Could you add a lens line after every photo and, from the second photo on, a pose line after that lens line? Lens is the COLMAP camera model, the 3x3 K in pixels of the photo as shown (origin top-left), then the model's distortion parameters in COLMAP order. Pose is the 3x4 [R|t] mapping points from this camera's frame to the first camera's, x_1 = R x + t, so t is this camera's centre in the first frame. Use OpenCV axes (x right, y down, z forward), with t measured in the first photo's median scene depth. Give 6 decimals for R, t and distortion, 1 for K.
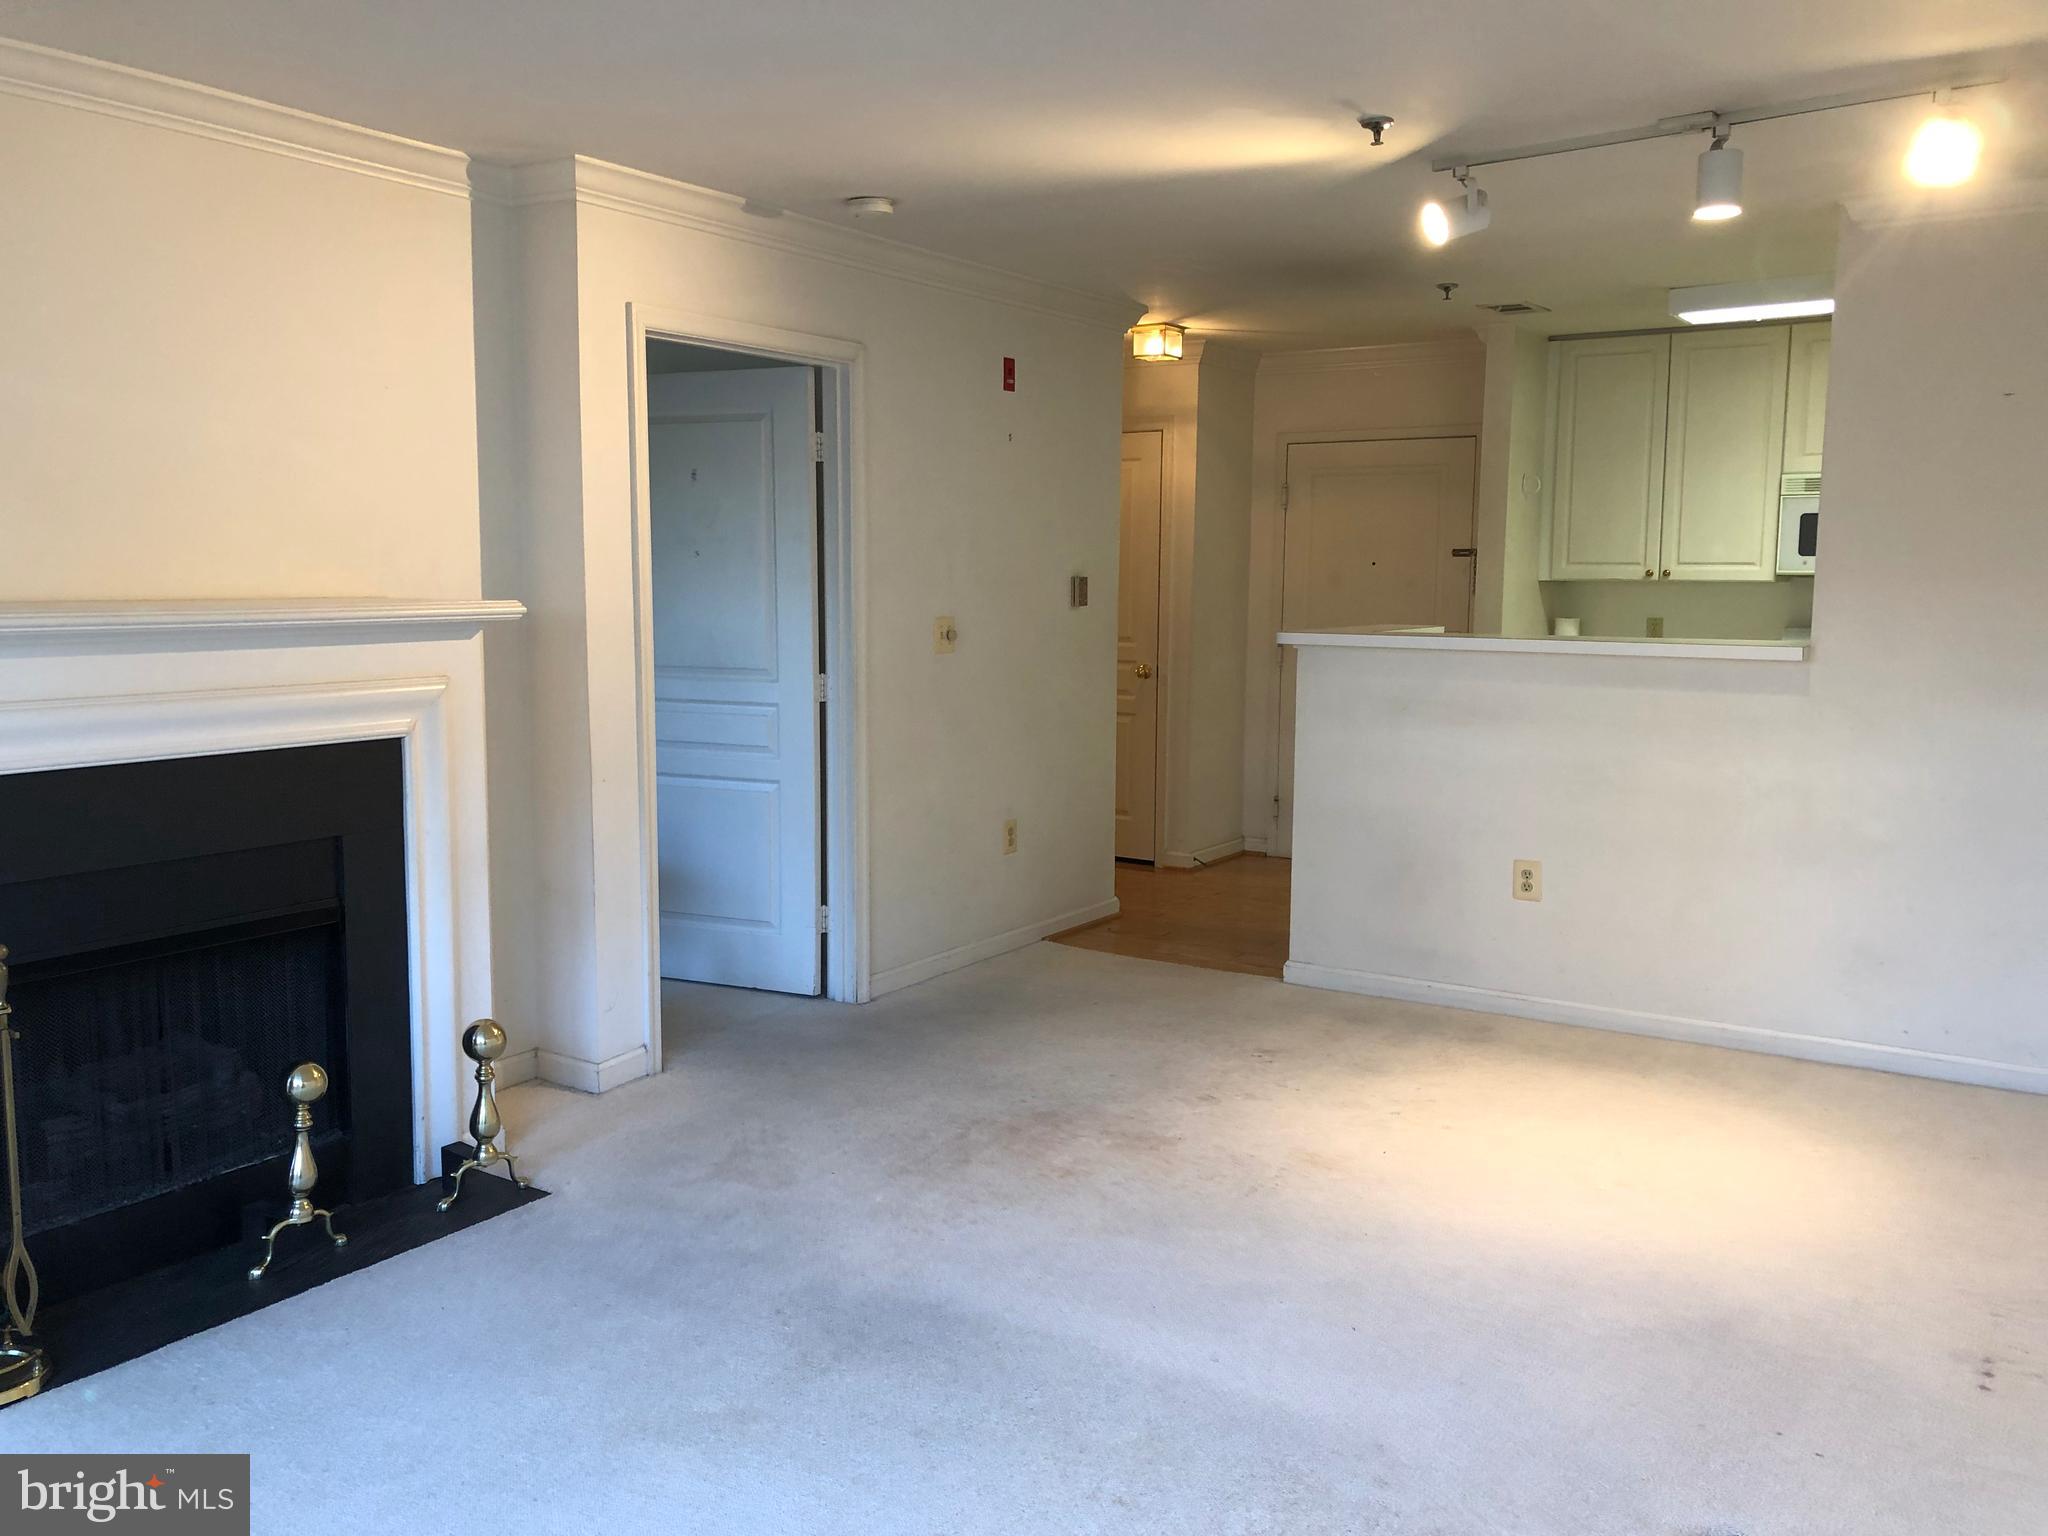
lens RADIAL K [[1672.6, 0, 1014.3], [0, 1672.6, 760.7], [0, 0, 1]] dist [0.038562, -0.032134]
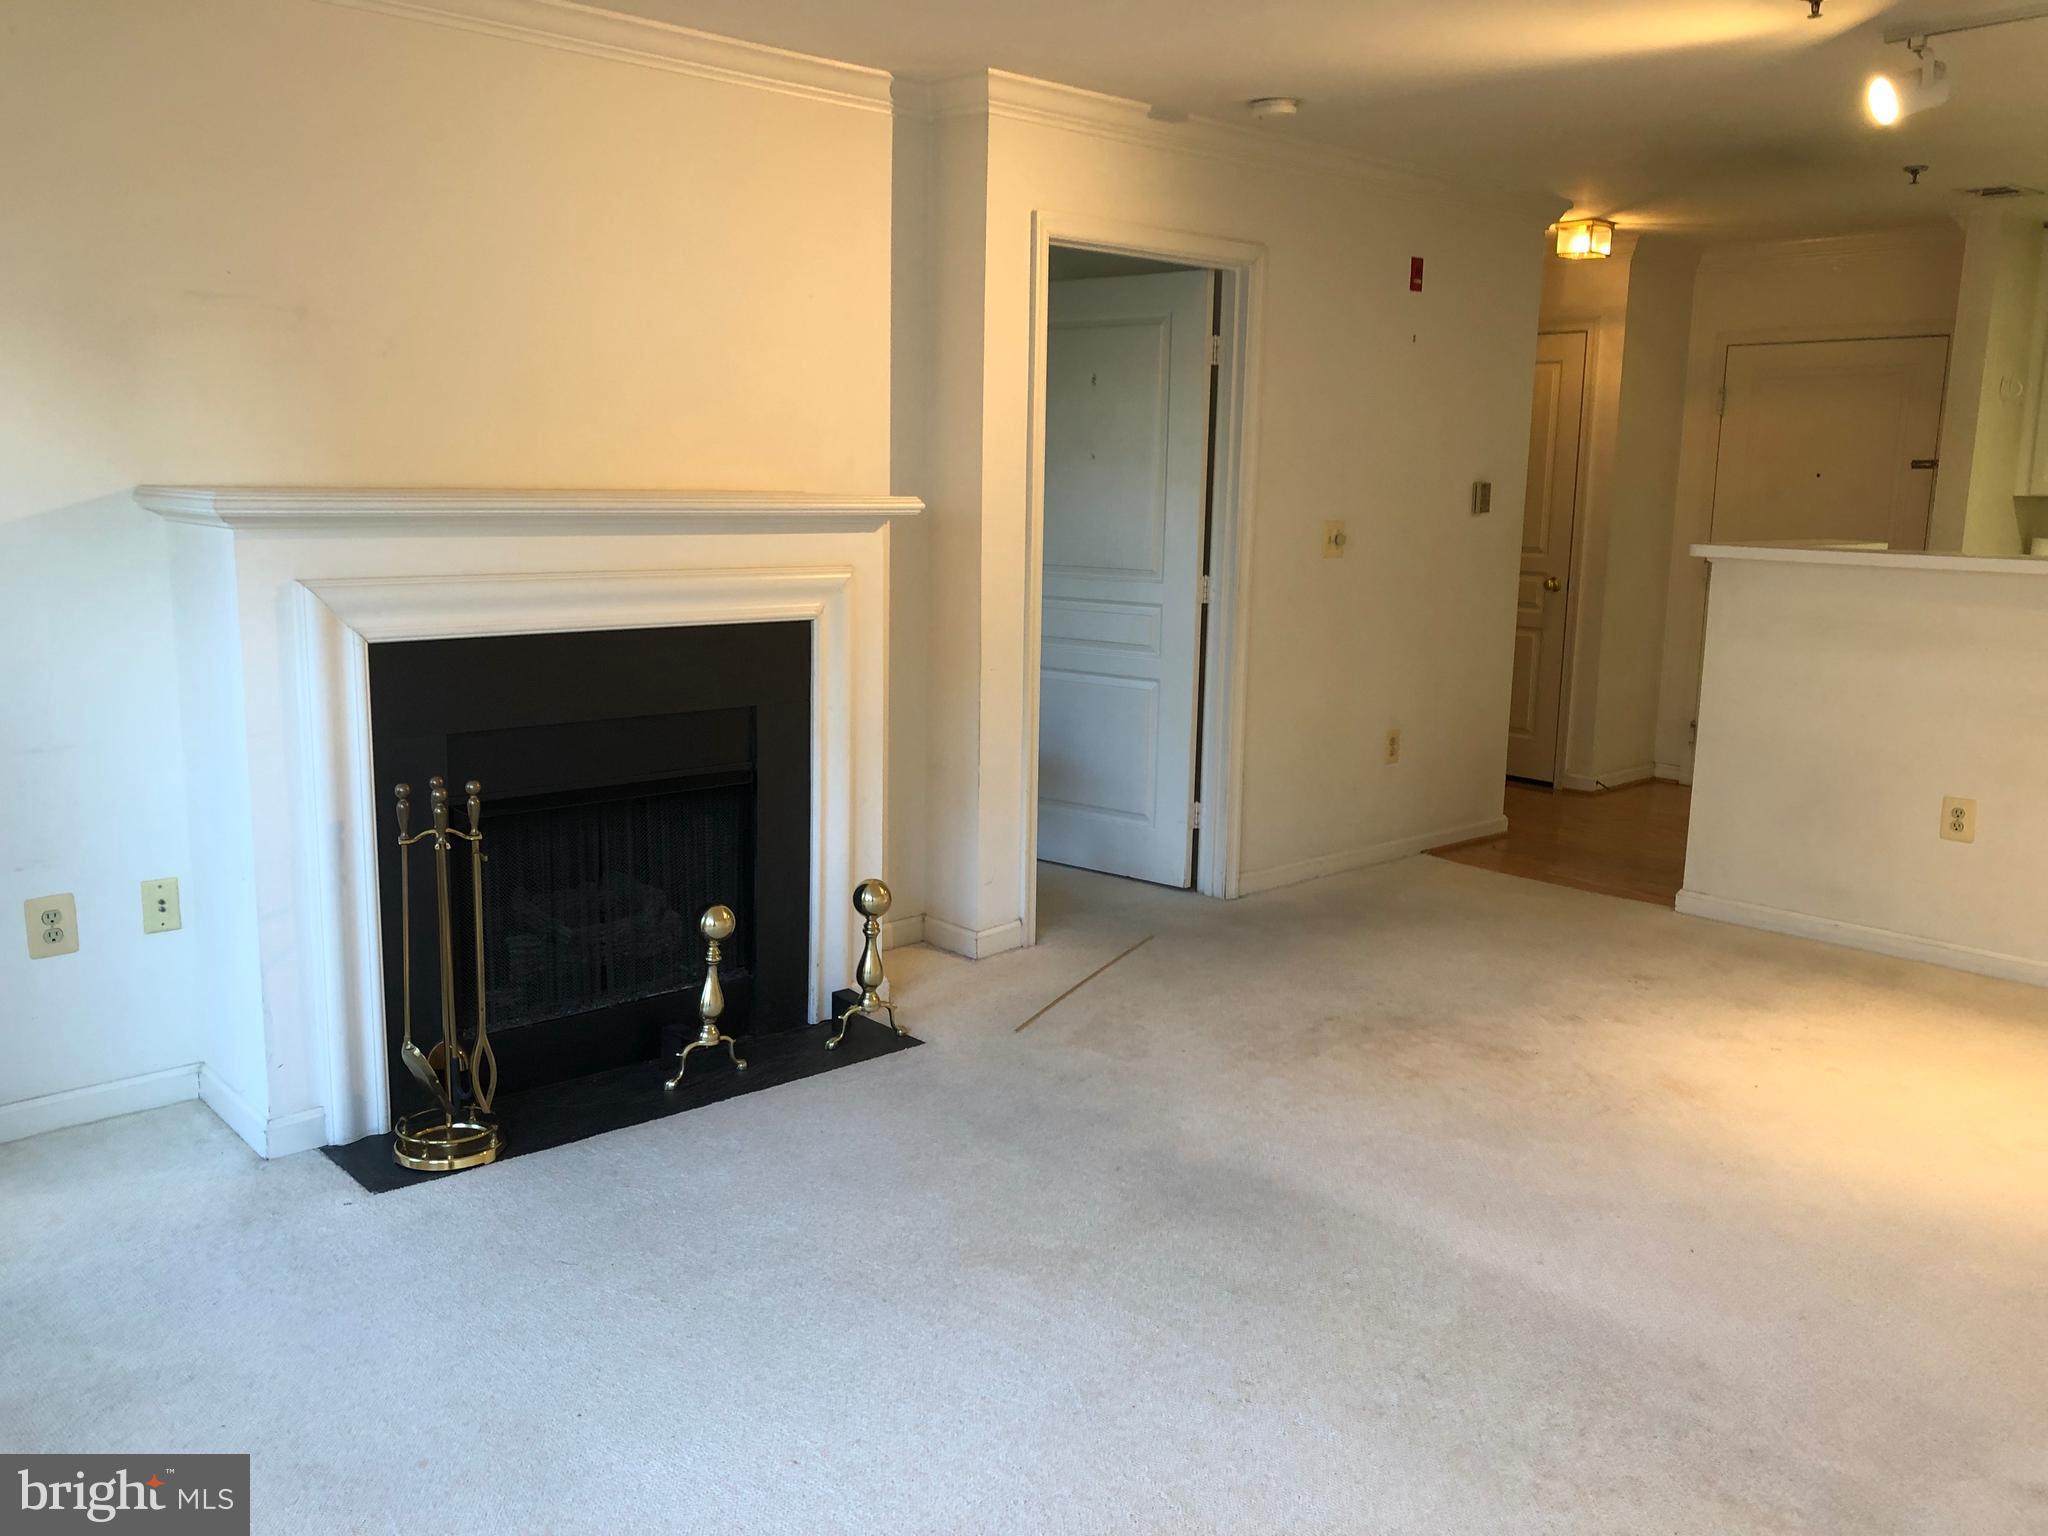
lens RADIAL K [[1672.6, 0, 1028.9], [0, 1672.6, 748.3], [0, 0, 1]] dist [0.038562, -0.032134]
pose [[0.970460, 0.051916, -0.235609, 0.029218], [-0.041415, 0.997925, 0.049303, 0.008670], [0.237680, -0.038089, 0.970596, -0.024017]]
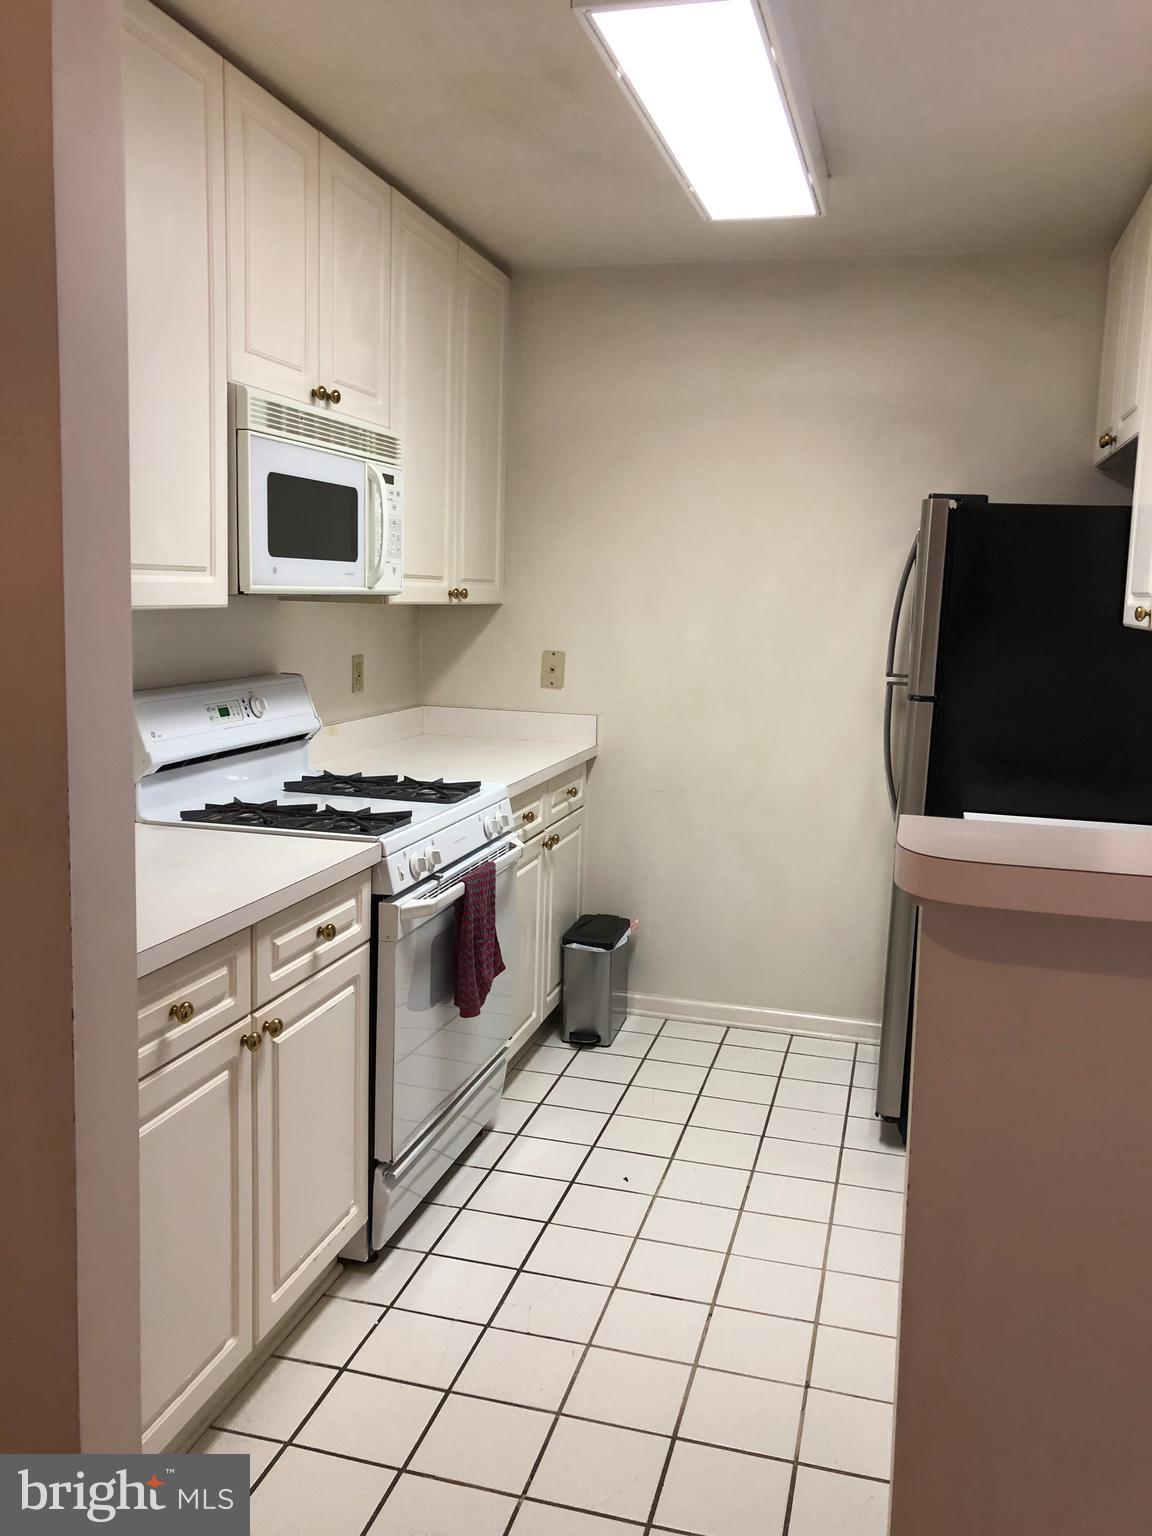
lens RADIAL K [[1254.4, 0, 581.2], [0, 1254.4, 757.7], [0, 0, 1]] dist [0.038562, -0.032134]
pose [[-0.329931, -0.141151, 0.933393, 0.102837], [0.077472, 0.981374, 0.175791, -0.174756], [-0.940821, 0.130311, -0.312850, 1.493431]]
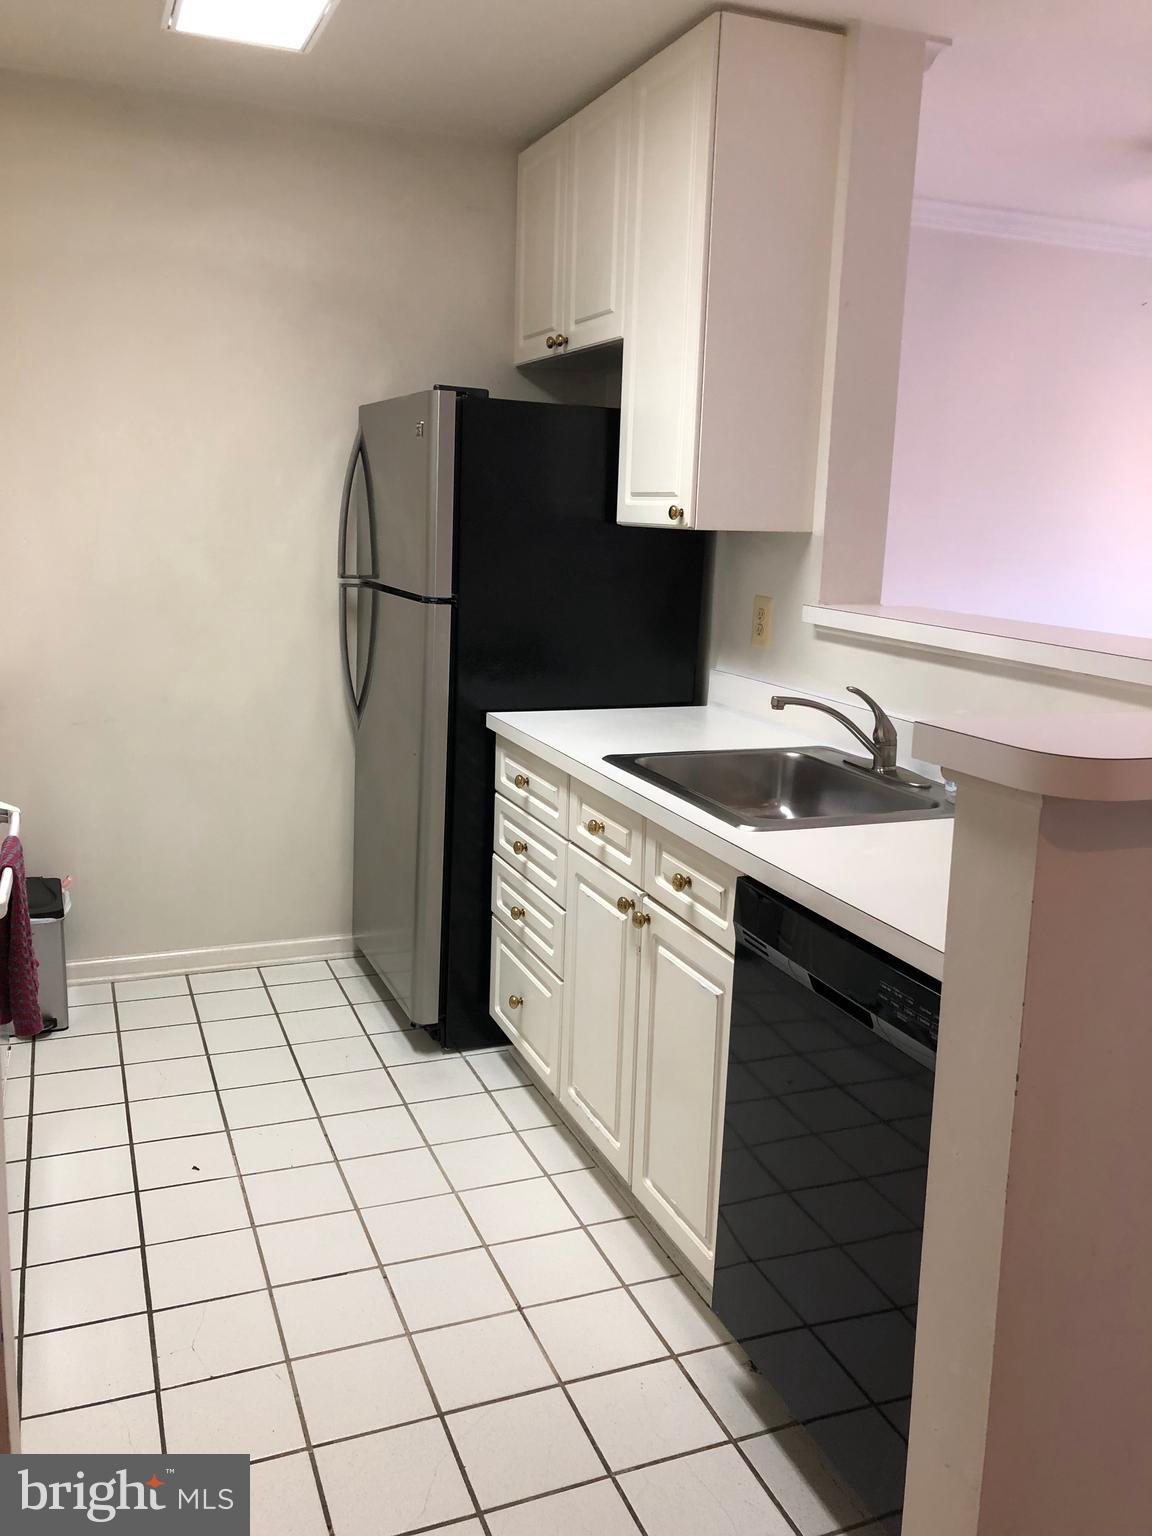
lens RADIAL K [[1254.4, 0, 575.8], [0, 1254.4, 762.8], [0, 0, 1]] dist [0.038562, -0.032134]
pose [[-0.830634, -0.141713, 0.538483, 0.249723], [0.027725, 0.955346, 0.294186, -0.182734], [-0.556128, 0.259291, -0.789614, 1.603971]]
